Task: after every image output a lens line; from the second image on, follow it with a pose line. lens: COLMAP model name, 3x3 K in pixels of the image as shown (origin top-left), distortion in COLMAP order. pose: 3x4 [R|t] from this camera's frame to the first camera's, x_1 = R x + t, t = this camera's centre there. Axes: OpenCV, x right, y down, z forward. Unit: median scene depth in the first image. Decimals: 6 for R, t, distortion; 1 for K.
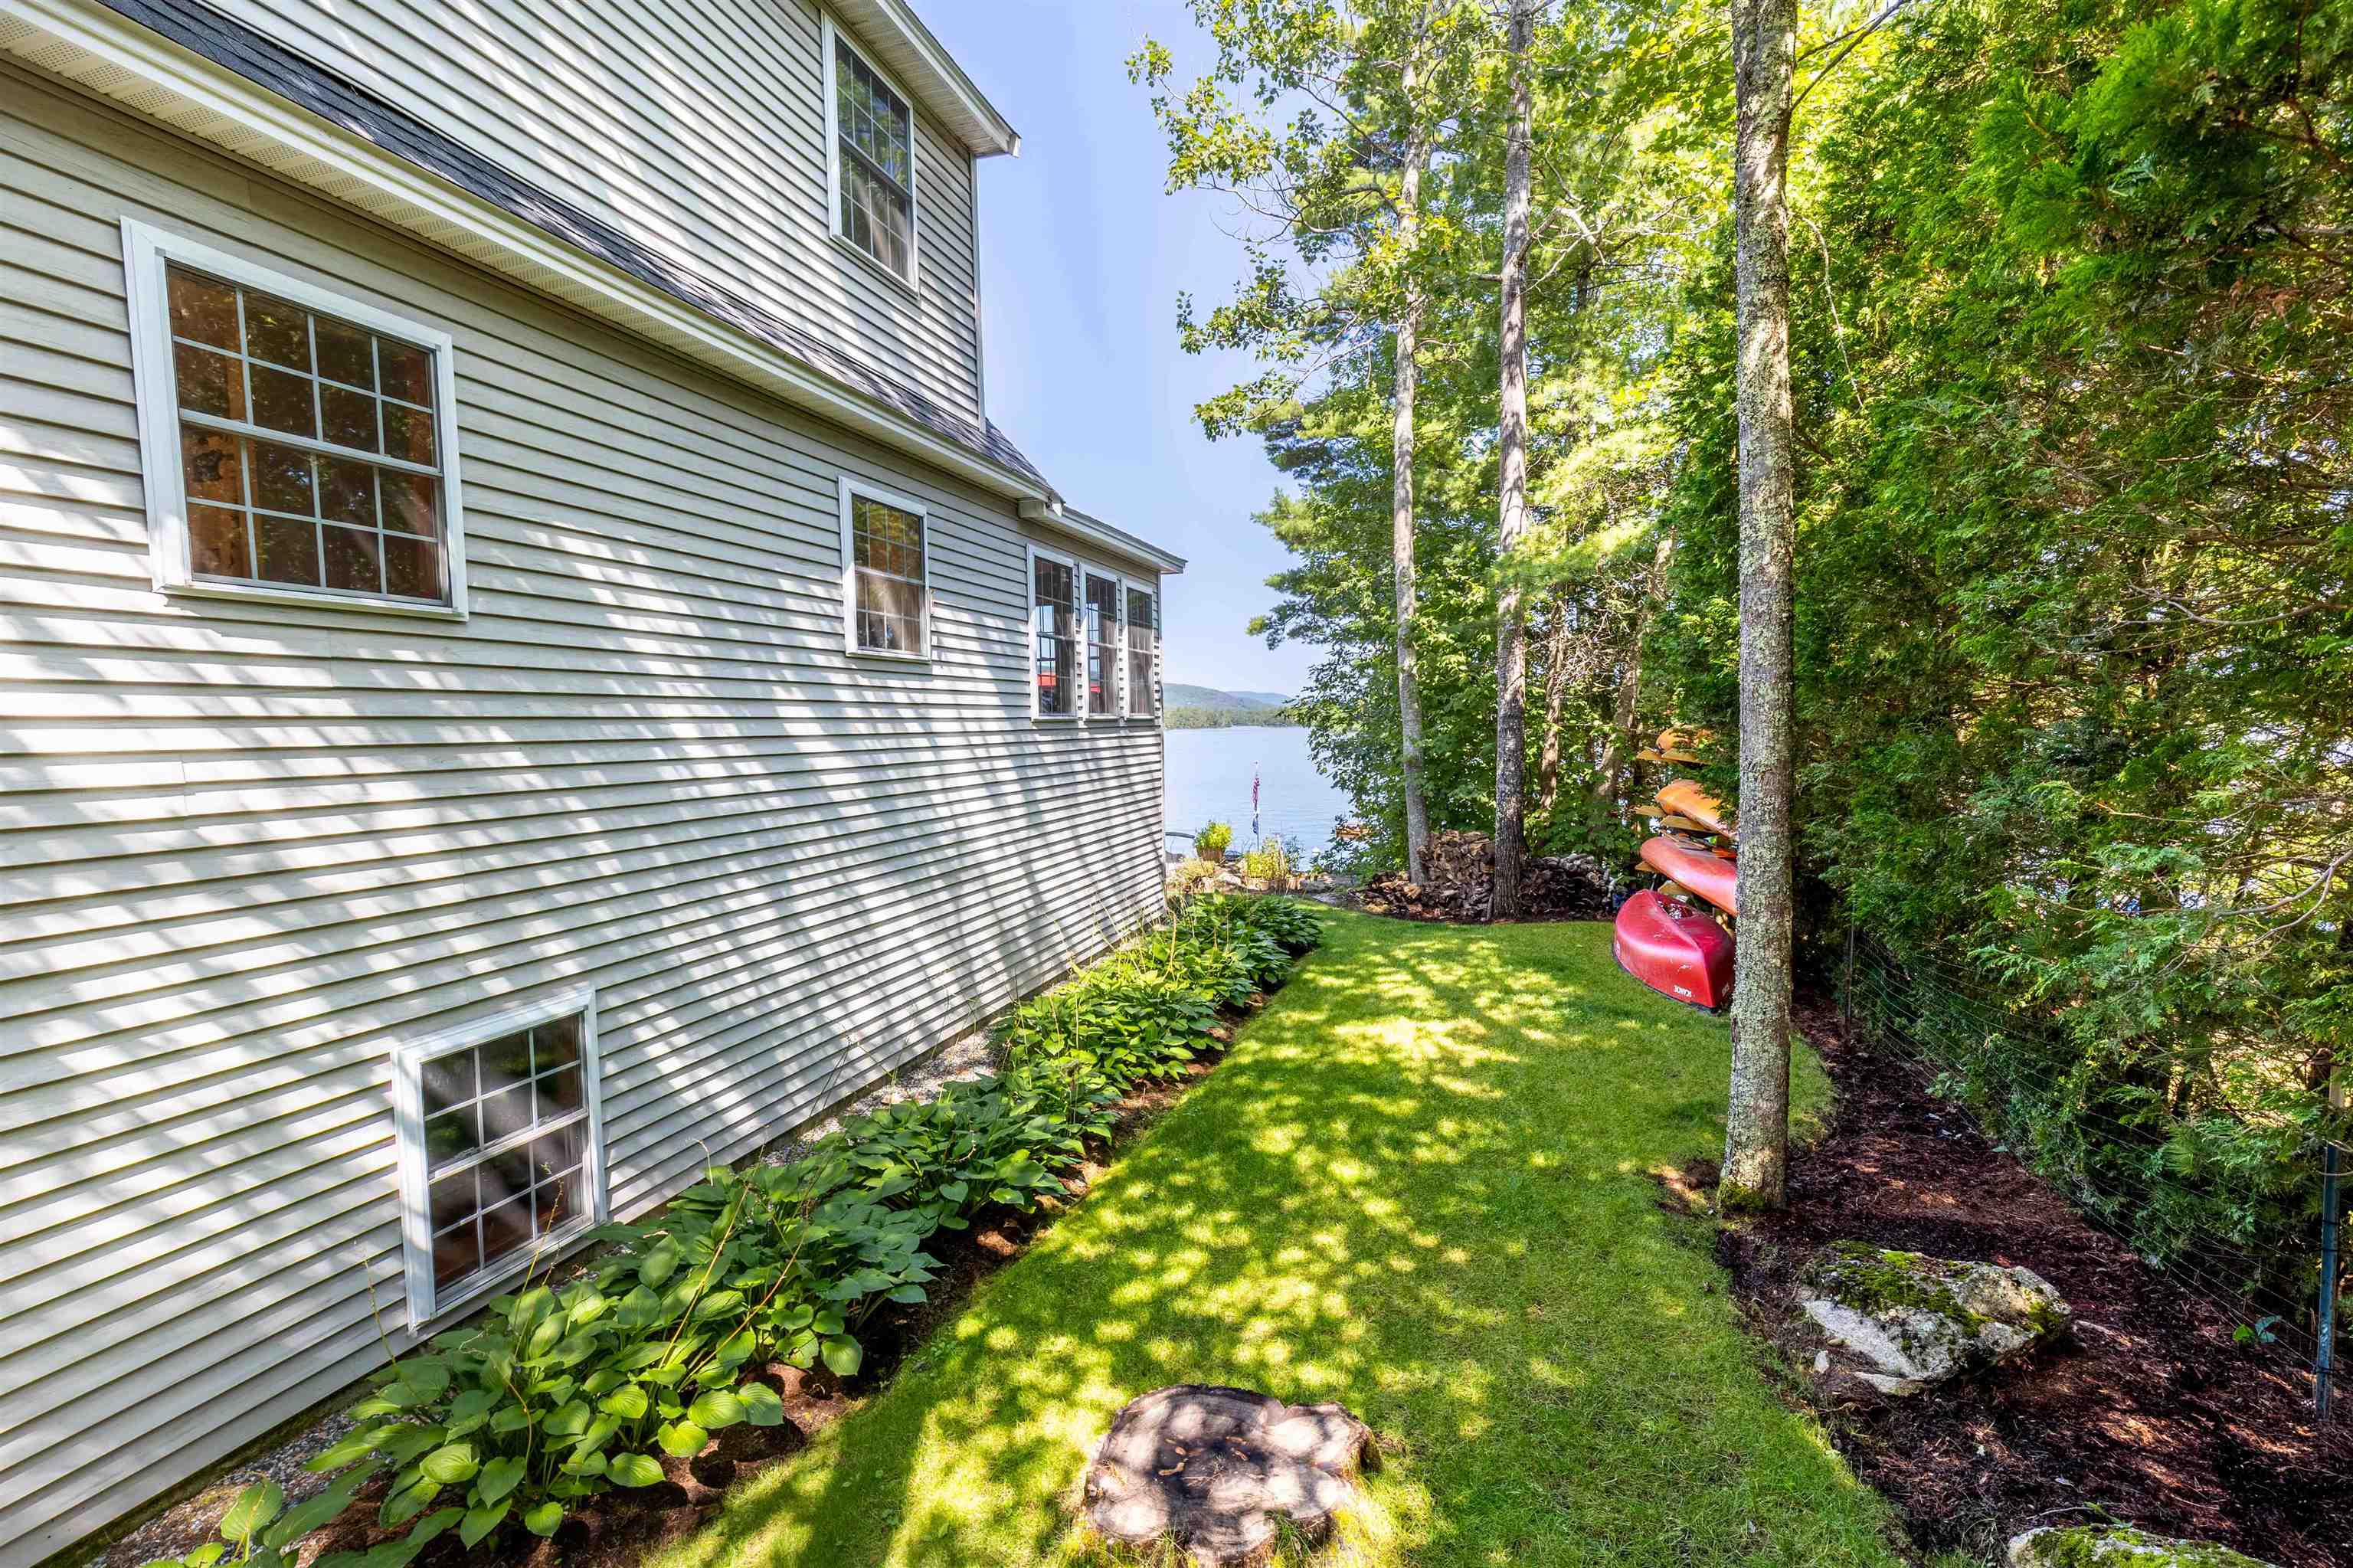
lens RADIAL K [[1077.7, 0, 1172.2], [0, 1077.7, 806.6], [0, 0, 1]] dist [0.004522, -0.001797]
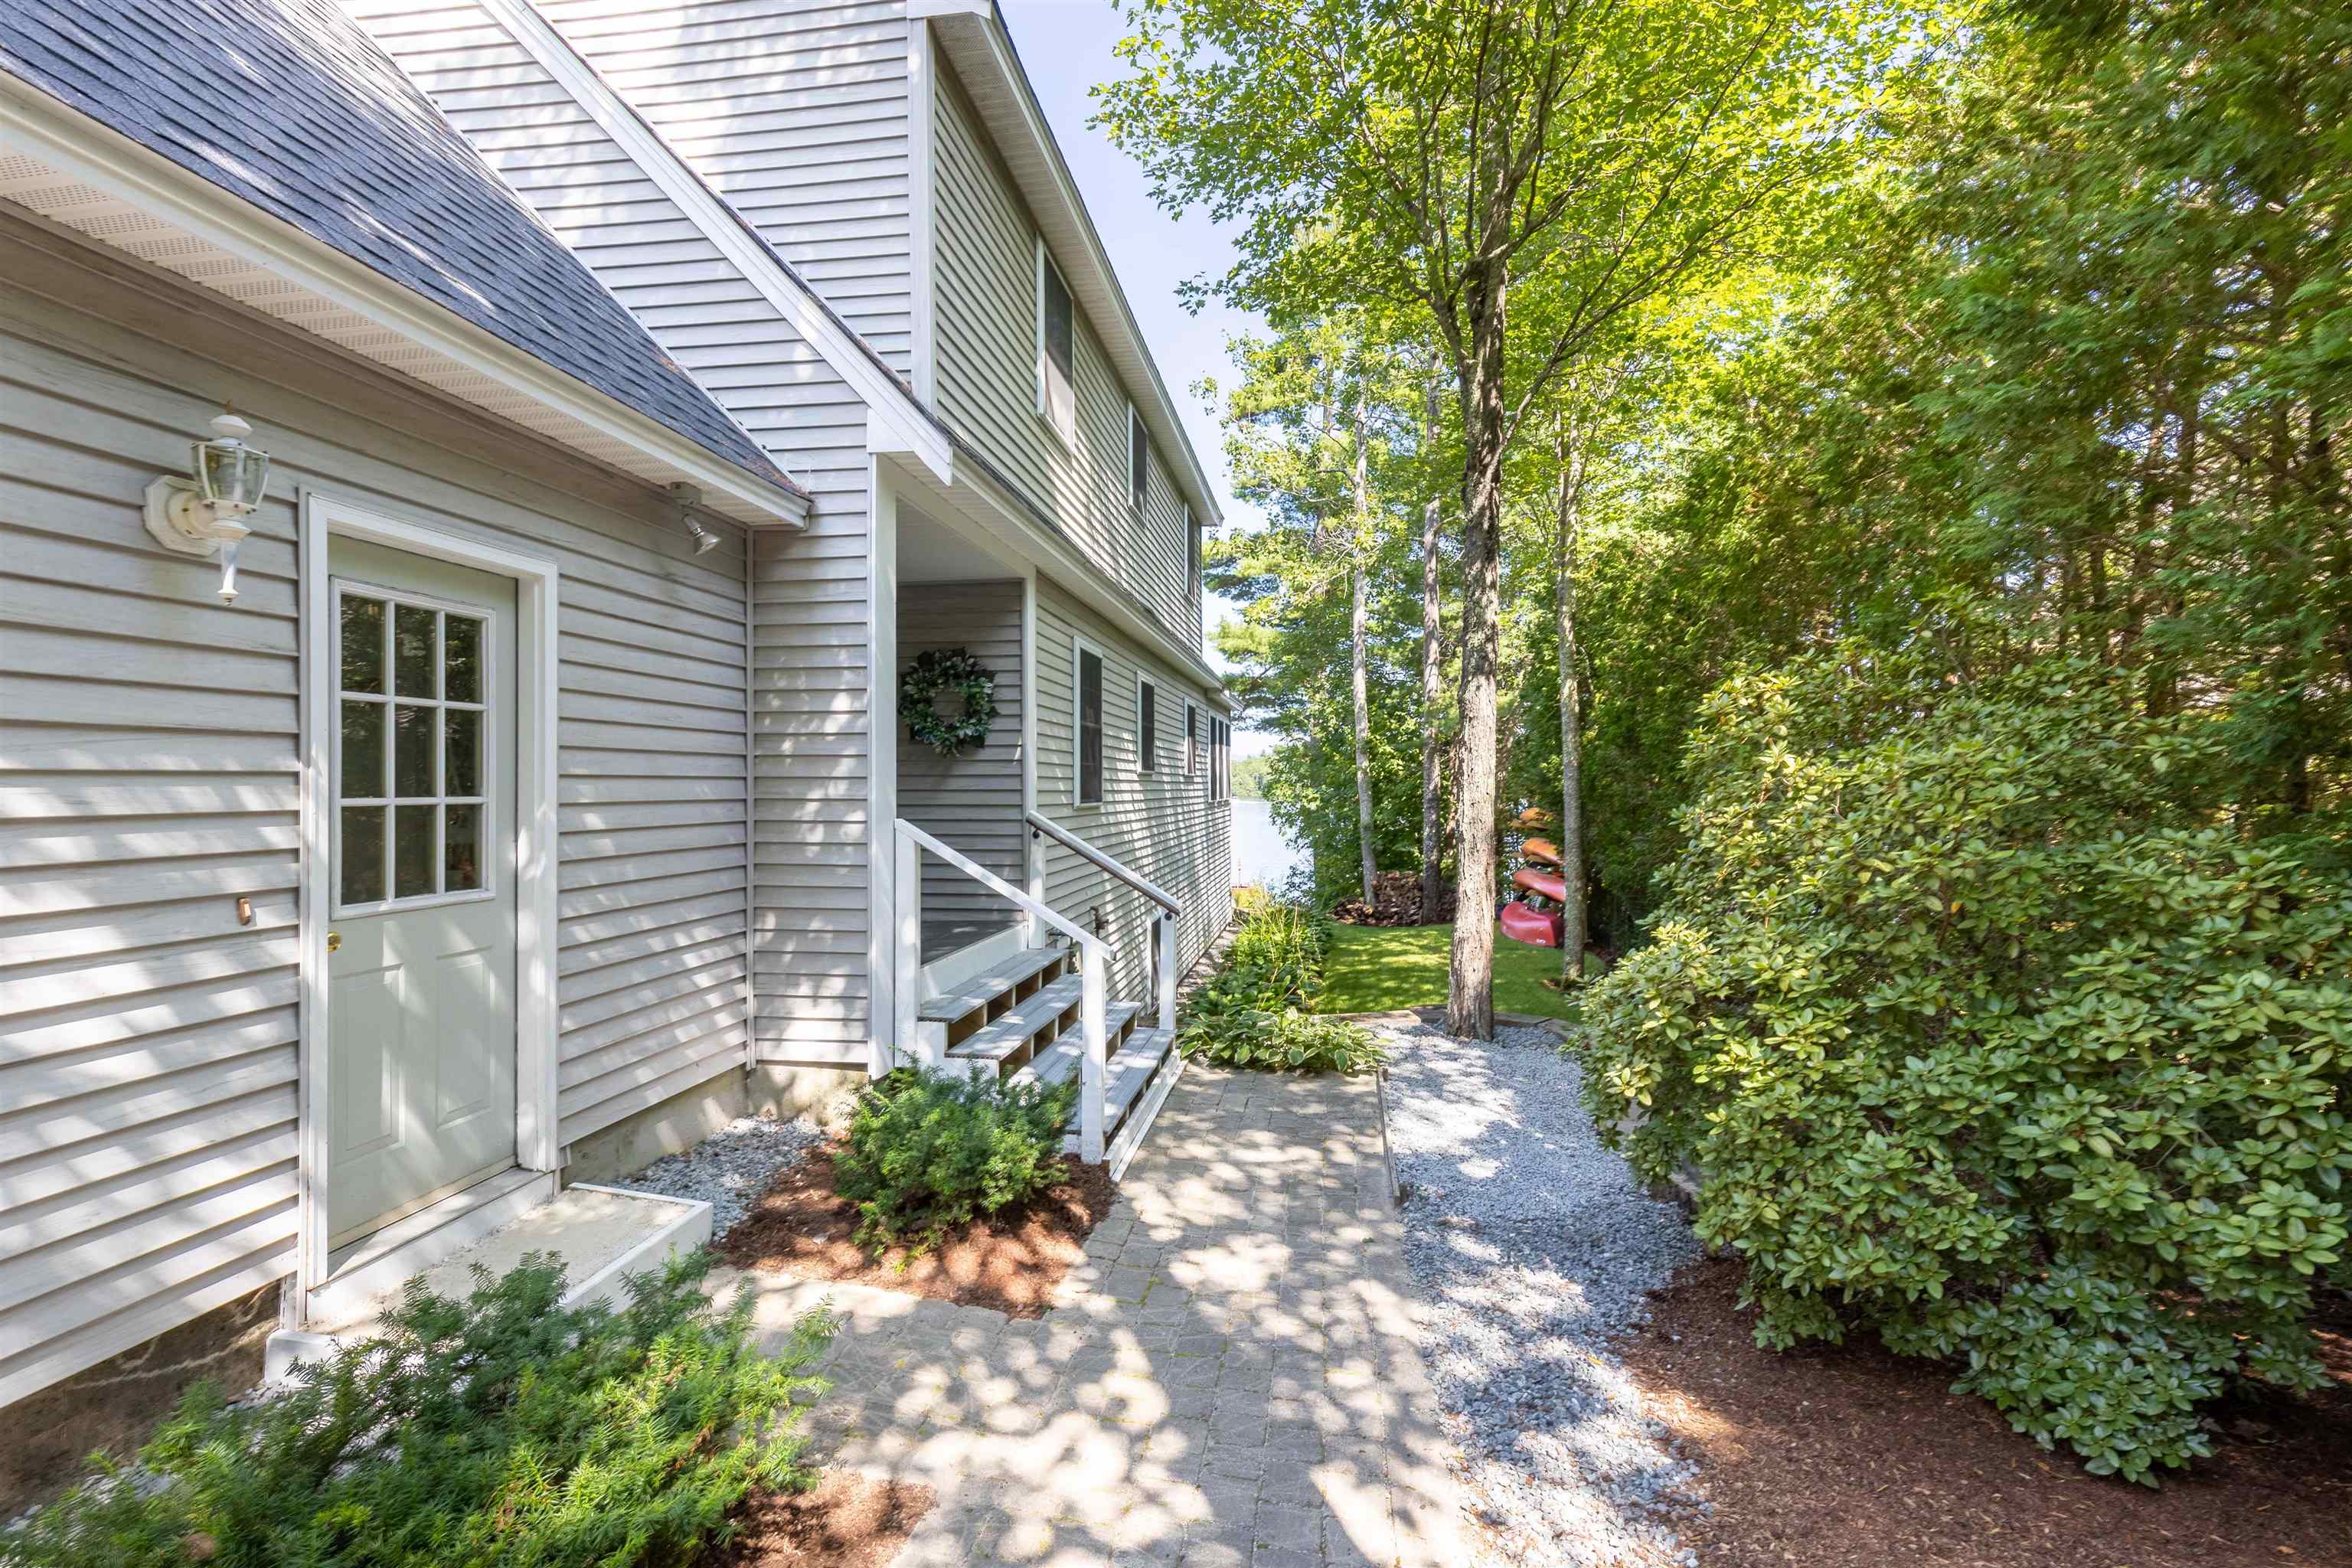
lens RADIAL K [[1077.3, 0, 1182.7], [0, 1077.3, 776.4], [0, 0, 1]] dist [0.004522, -0.001797]
pose [[0.989397, 0.019233, 0.143960, -0.300300], [-0.006345, 0.995971, -0.089453, 0.030185], [-0.145100, 0.087591, 0.985532, -0.566553]]
